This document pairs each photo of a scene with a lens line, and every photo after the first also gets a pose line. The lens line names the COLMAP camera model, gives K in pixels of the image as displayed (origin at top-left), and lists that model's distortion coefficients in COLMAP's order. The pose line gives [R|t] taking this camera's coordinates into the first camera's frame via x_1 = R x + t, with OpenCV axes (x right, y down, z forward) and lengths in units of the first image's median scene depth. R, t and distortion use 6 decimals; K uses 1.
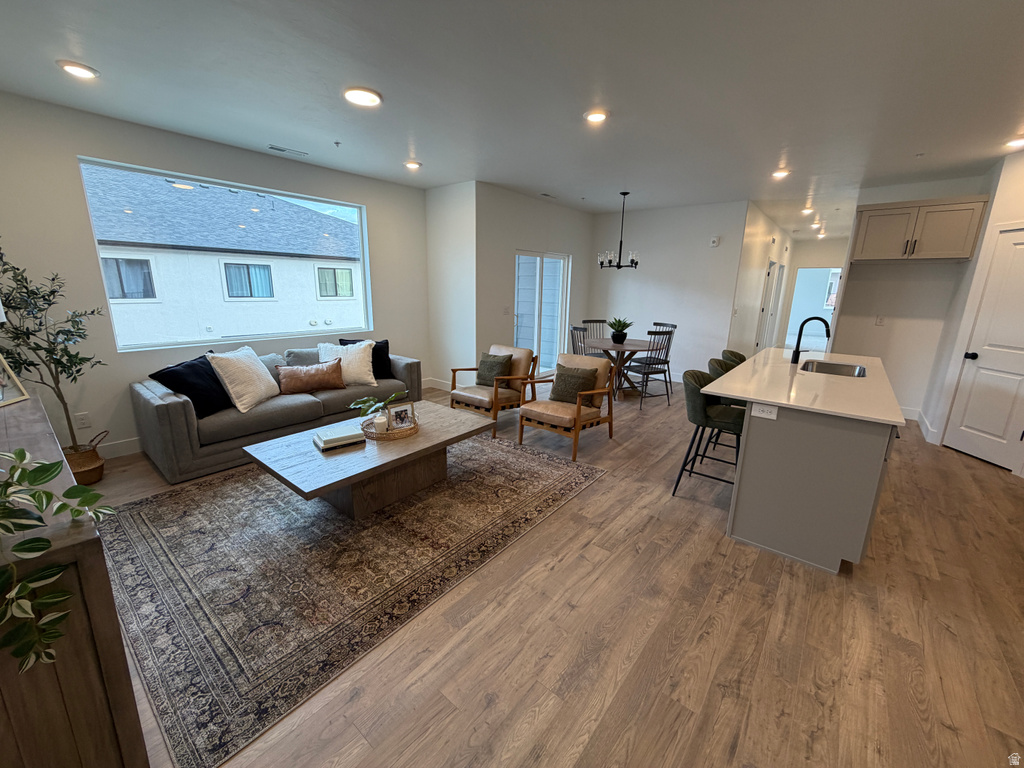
lens RADIAL K [[407.5, 0, 510.0], [0, 407.5, 382.2], [0, 0, 1]] dist [-0.001884, 0.001000]
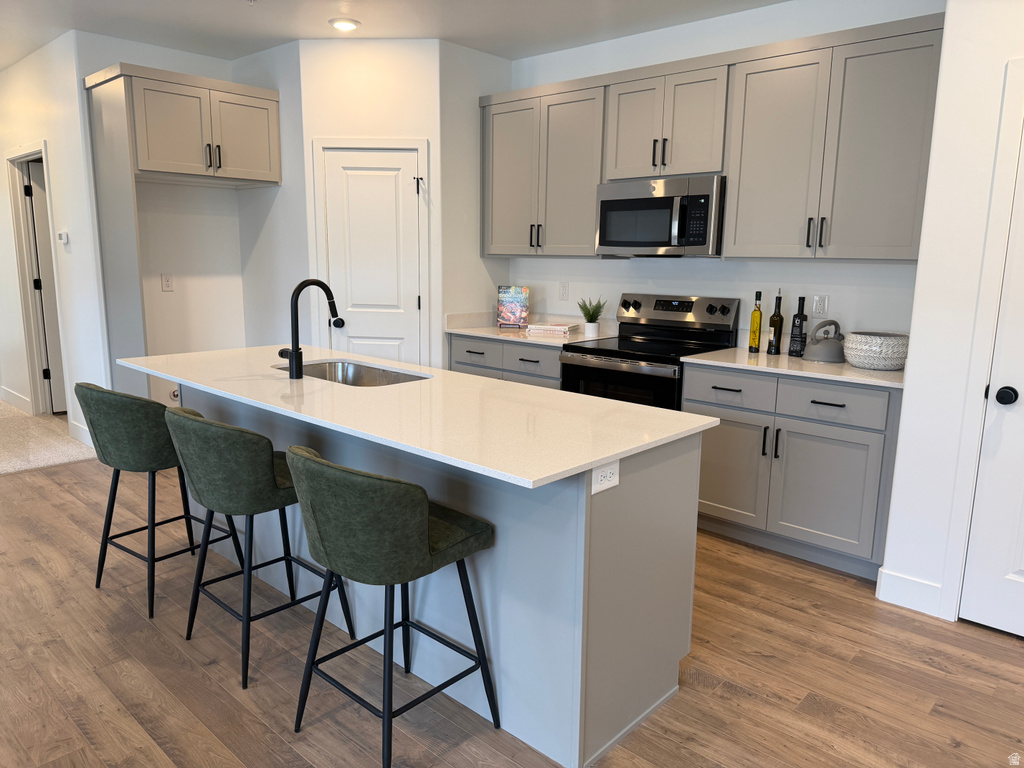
lens RADIAL K [[716.5, 0, 512.6], [0, 716.5, 387.9], [0, 0, 1]] dist [0.059165, -0.052224]
pose [[0.054363, -0.200718, 0.978140, -0.170656], [0.214554, 0.959055, 0.184877, -0.200829], [-0.975198, 0.199813, 0.095201, 0.987187]]
